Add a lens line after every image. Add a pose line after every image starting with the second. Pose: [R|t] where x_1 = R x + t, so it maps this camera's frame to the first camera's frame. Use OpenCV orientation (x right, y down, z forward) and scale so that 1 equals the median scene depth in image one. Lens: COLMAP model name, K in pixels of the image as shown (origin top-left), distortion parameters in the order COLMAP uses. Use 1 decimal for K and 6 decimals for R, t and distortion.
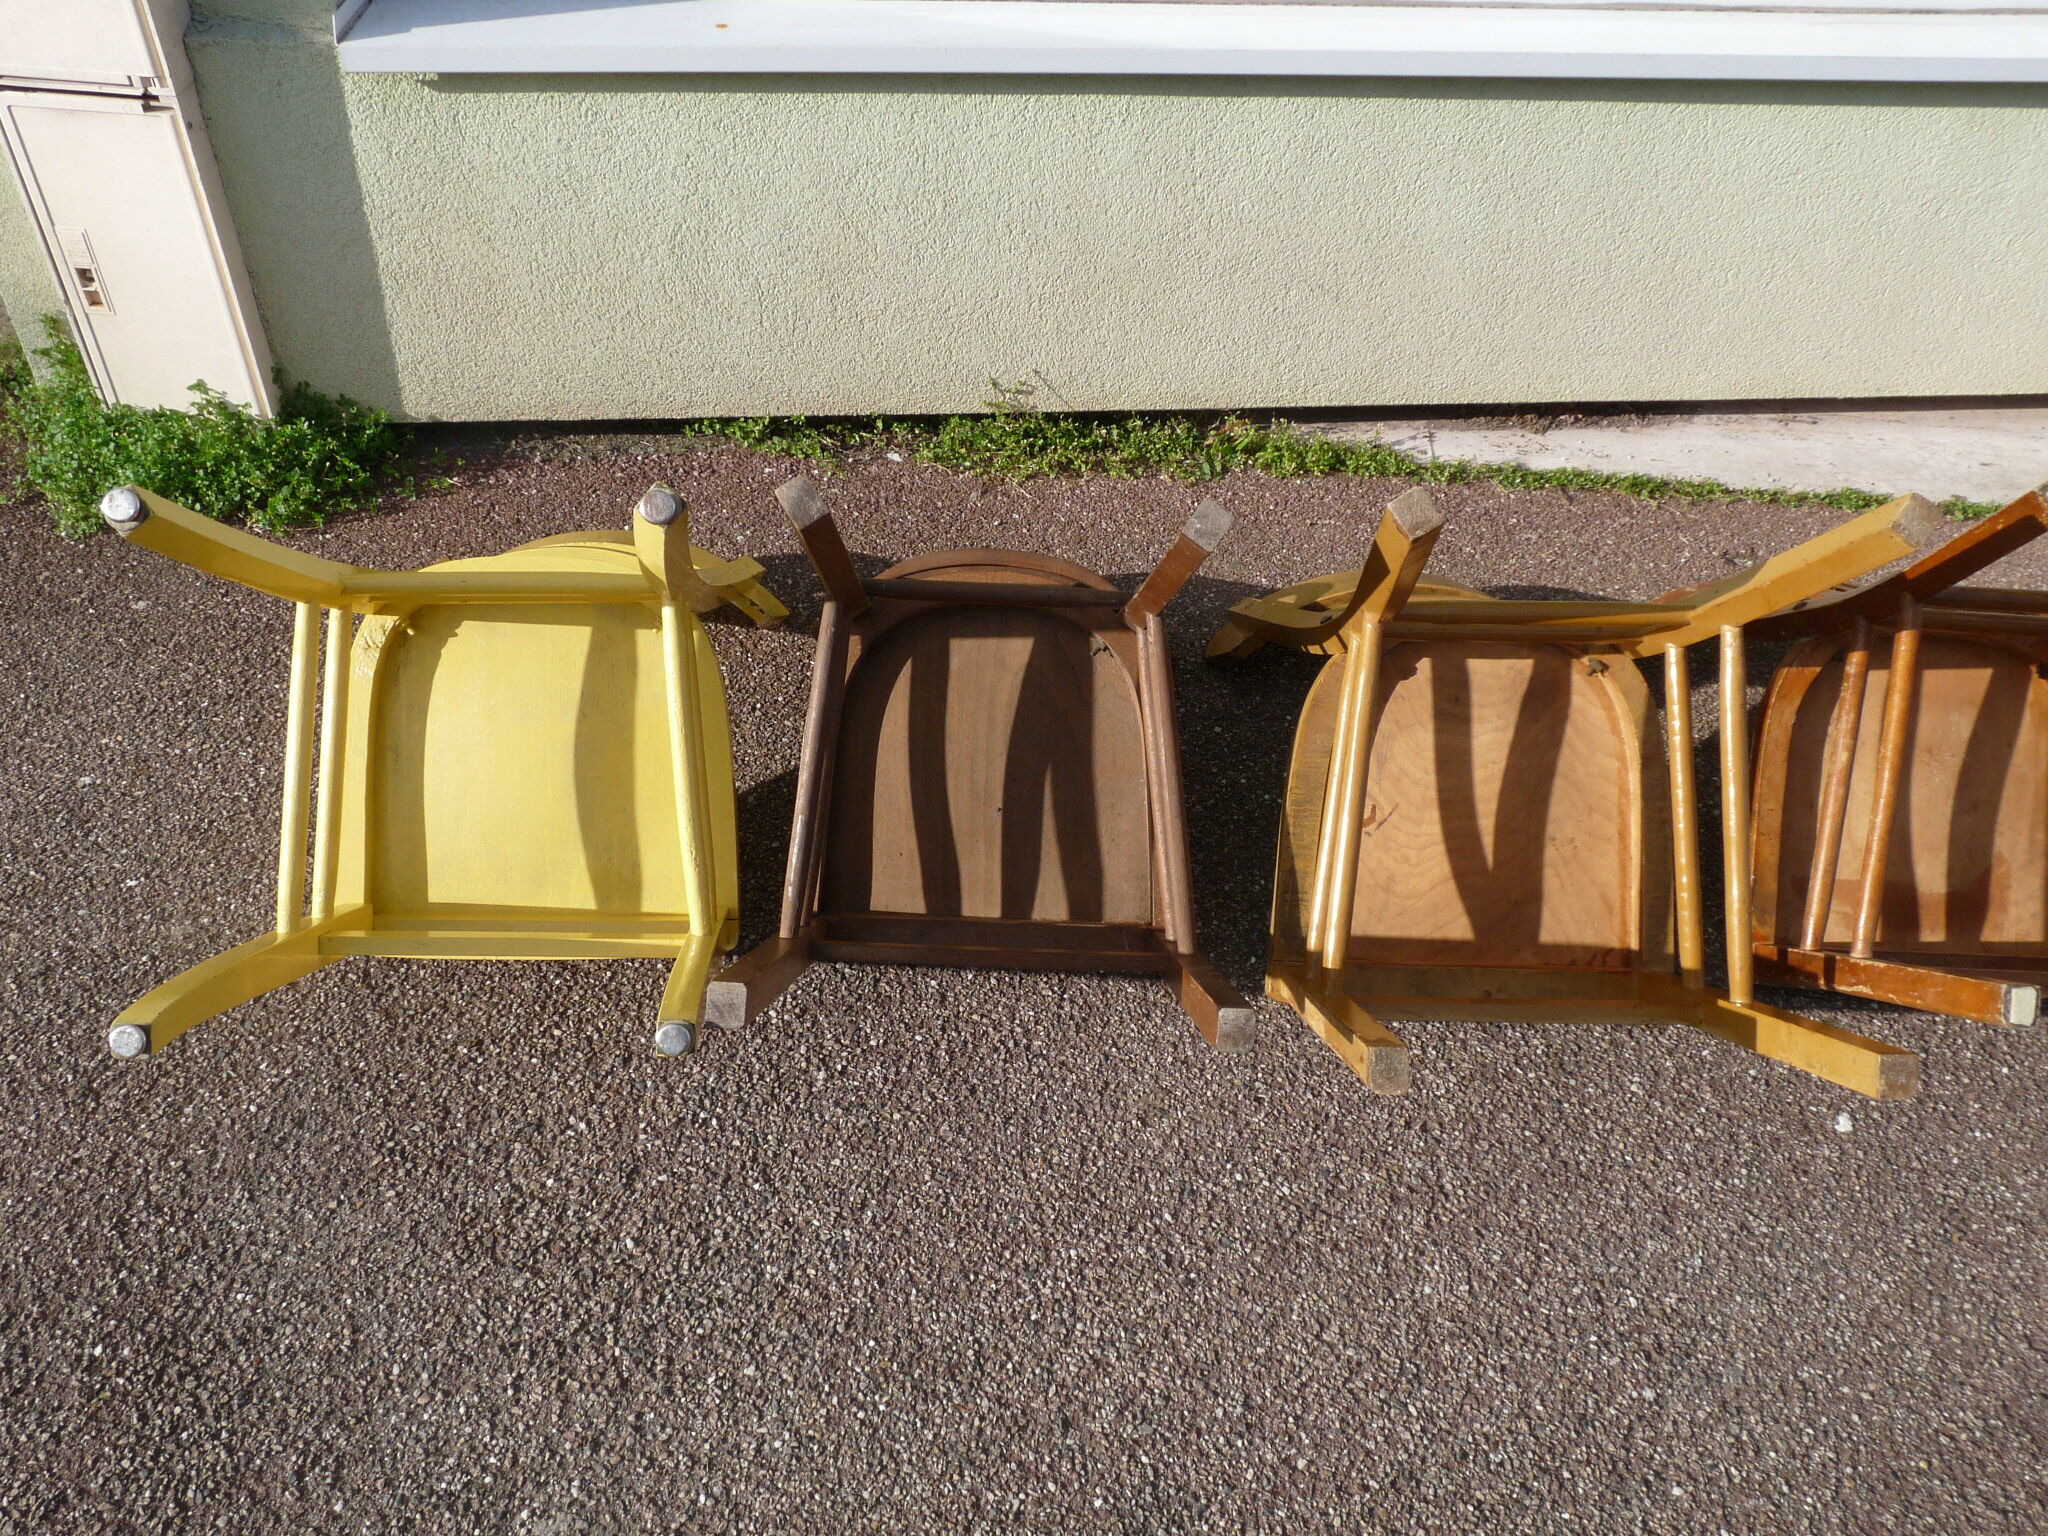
lens RADIAL K [[1639.4, 0, 1013.6], [0, 1639.4, 773.5], [0, 0, 1]] dist [-0.018236, -0.008970]
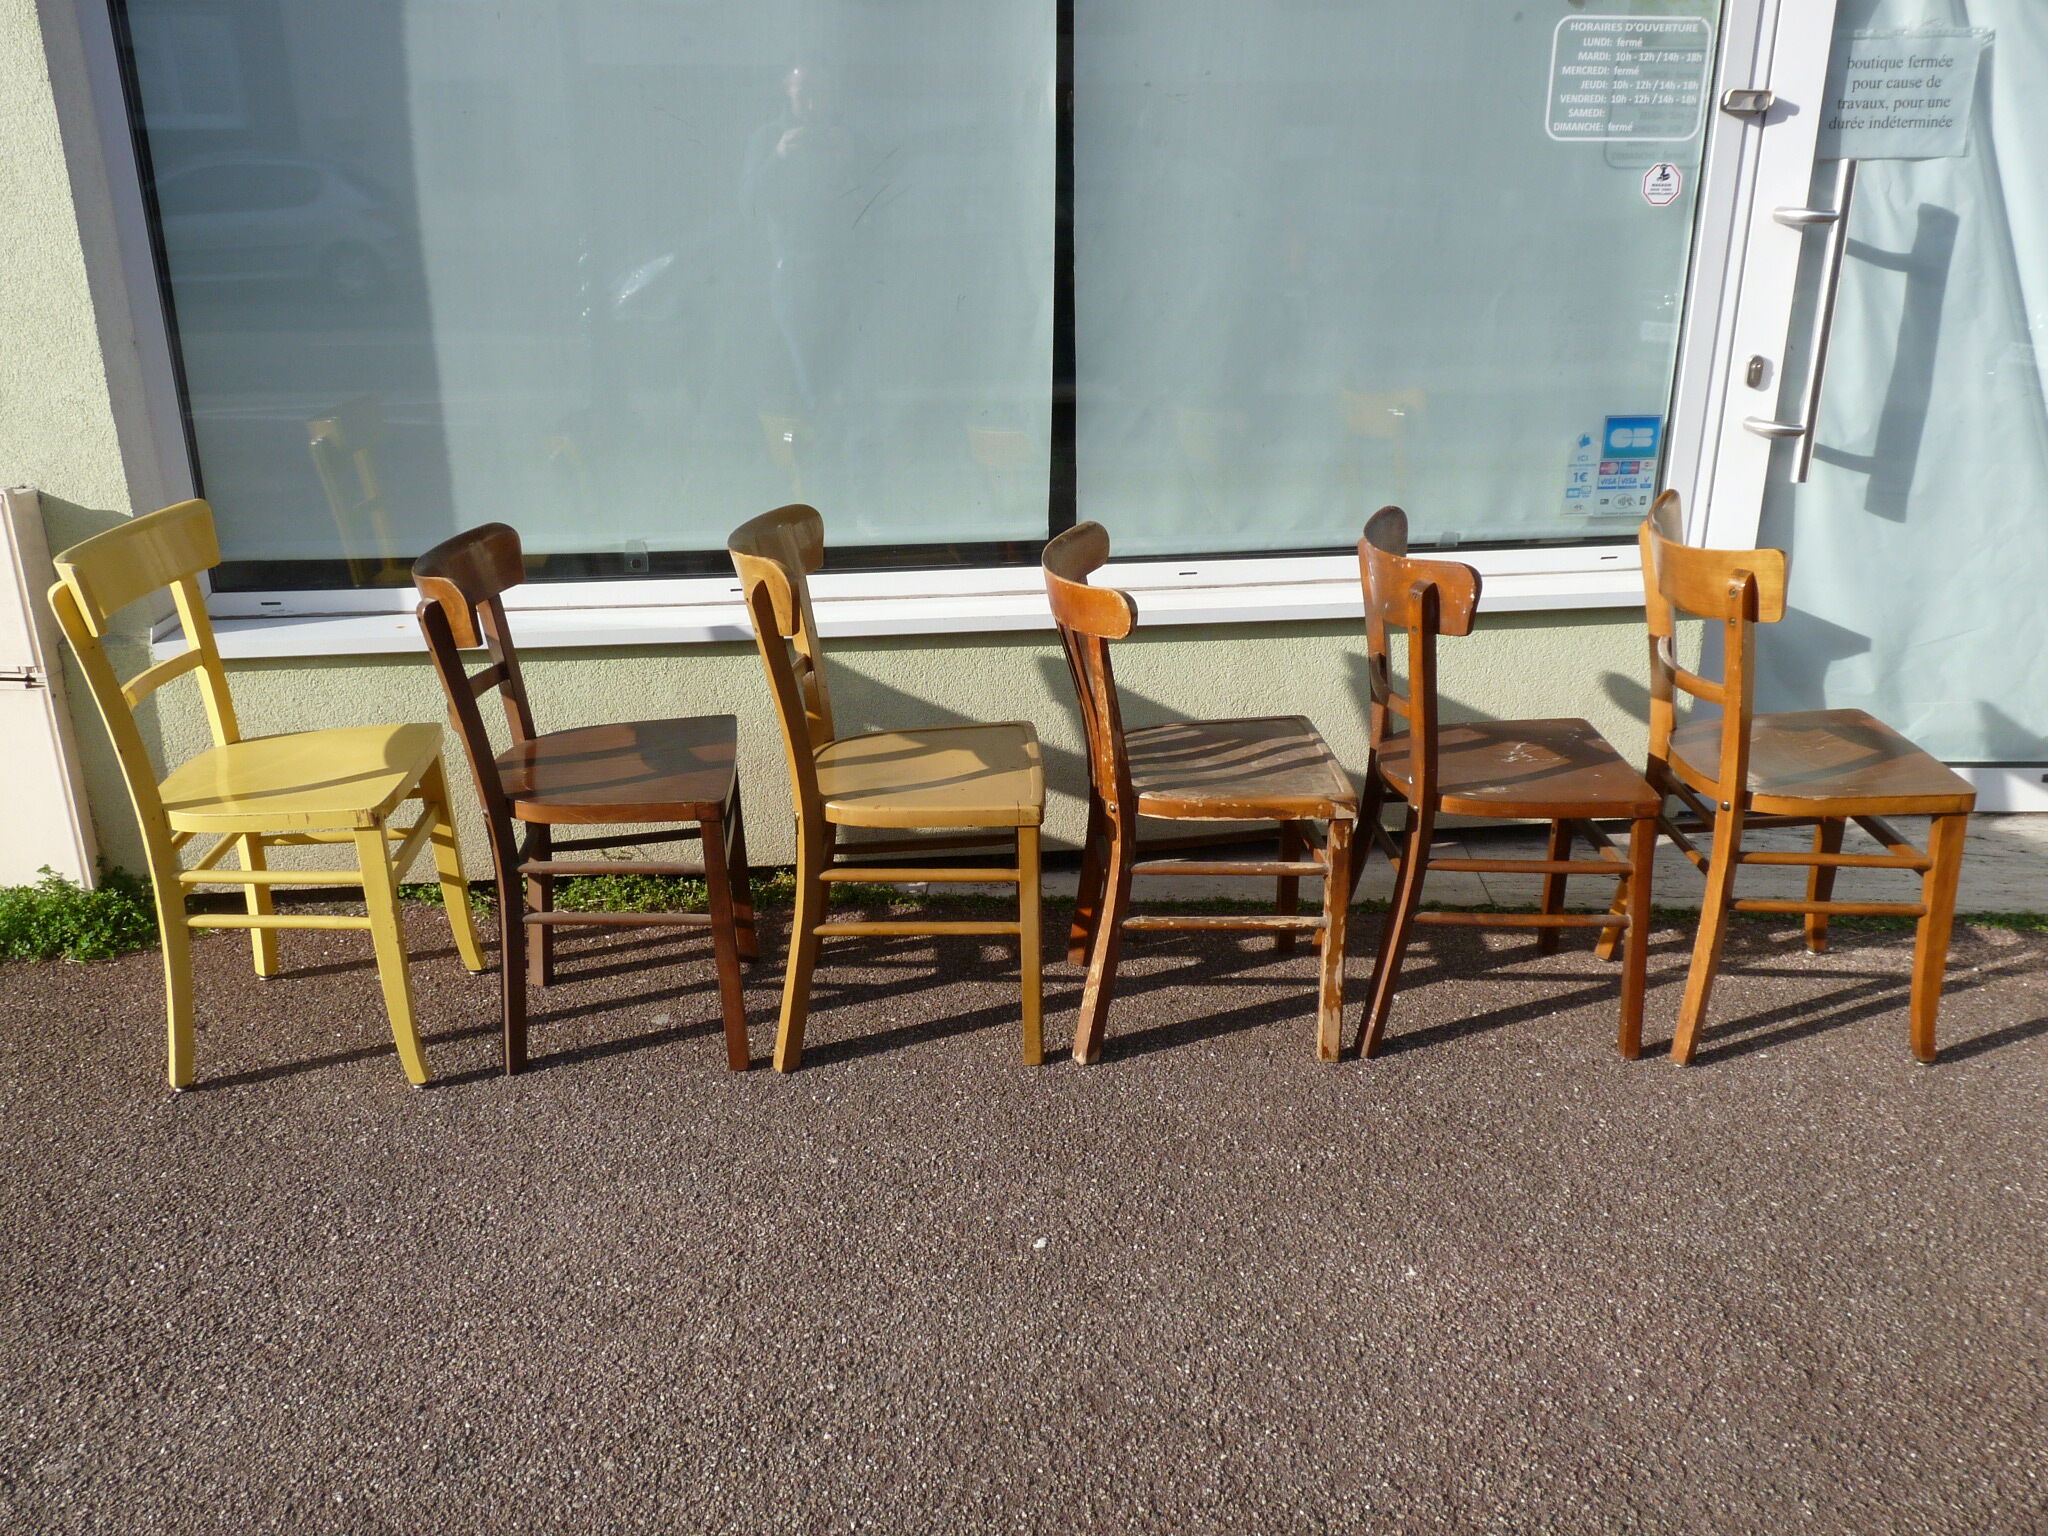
lens RADIAL K [[1639.4, 0, 1012.8], [0, 1639.4, 776.2], [0, 0, 1]] dist [-0.018236, -0.008970]
pose [[0.998868, -0.047570, 0.000004, 0.391559], [0.043800, 0.919664, -0.390256, 0.308638], [0.018561, 0.389814, 0.920706, -0.382039]]
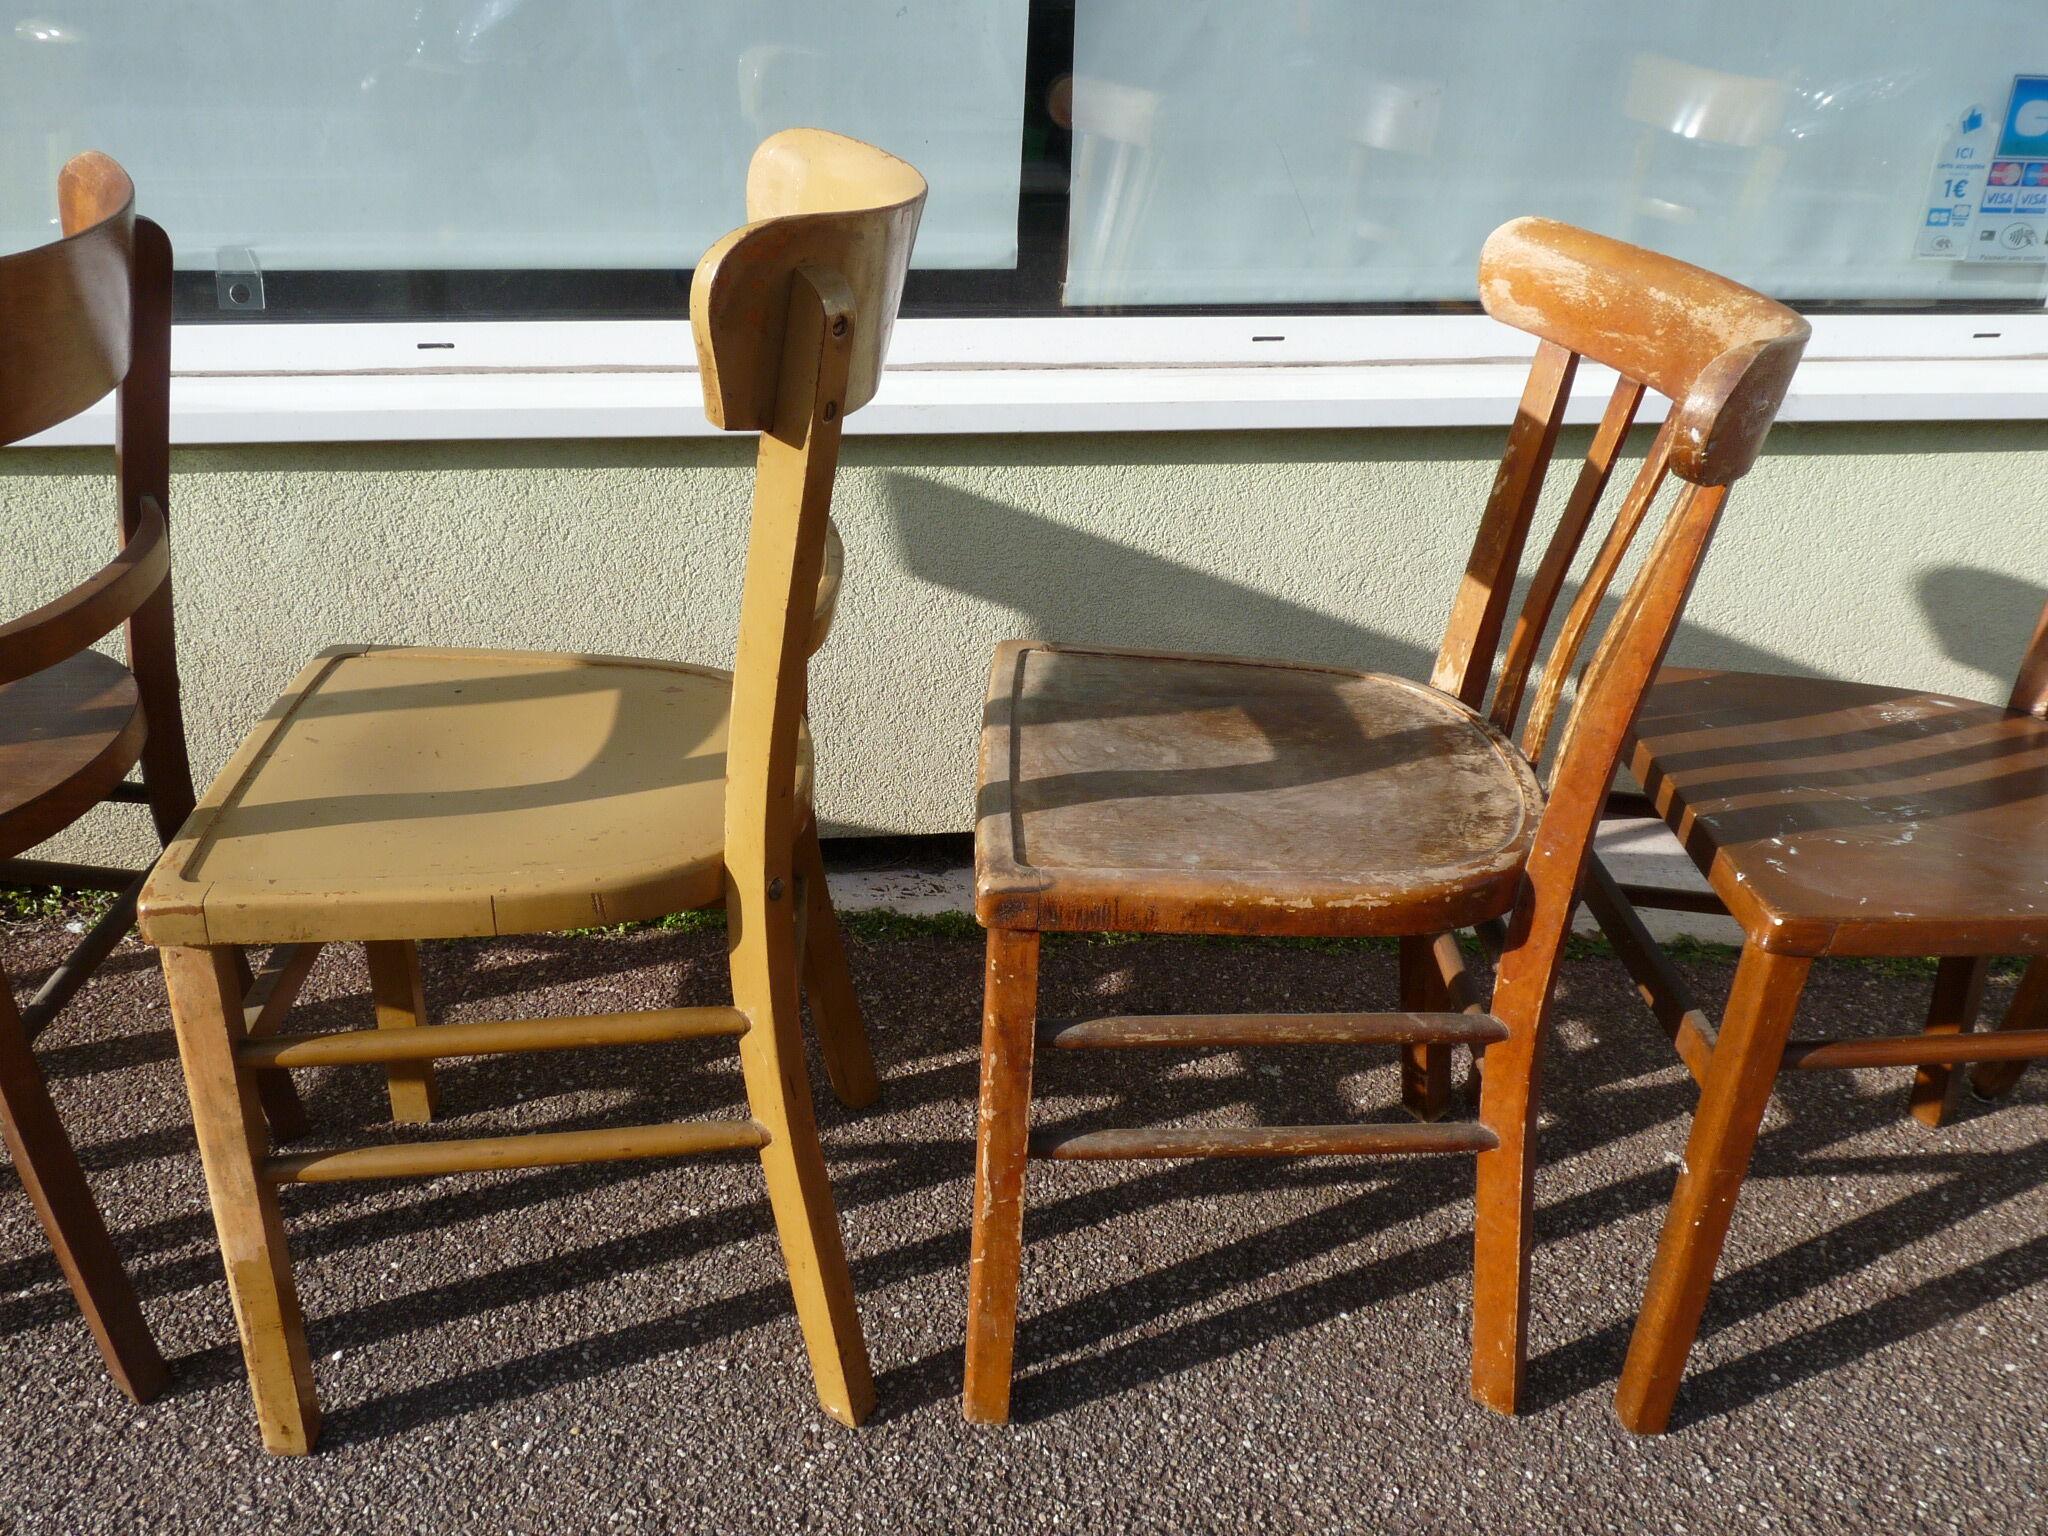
lens RADIAL K [[1639.4, 0, 1013.8], [0, 1639.4, 777.1], [0, 0, 1]] dist [-0.018236, -0.008970]
pose [[0.998922, -0.032757, 0.032881, 0.398194], [0.041144, 0.952821, -0.300732, -0.011992], [-0.021478, 0.301761, 0.953142, 0.263509]]
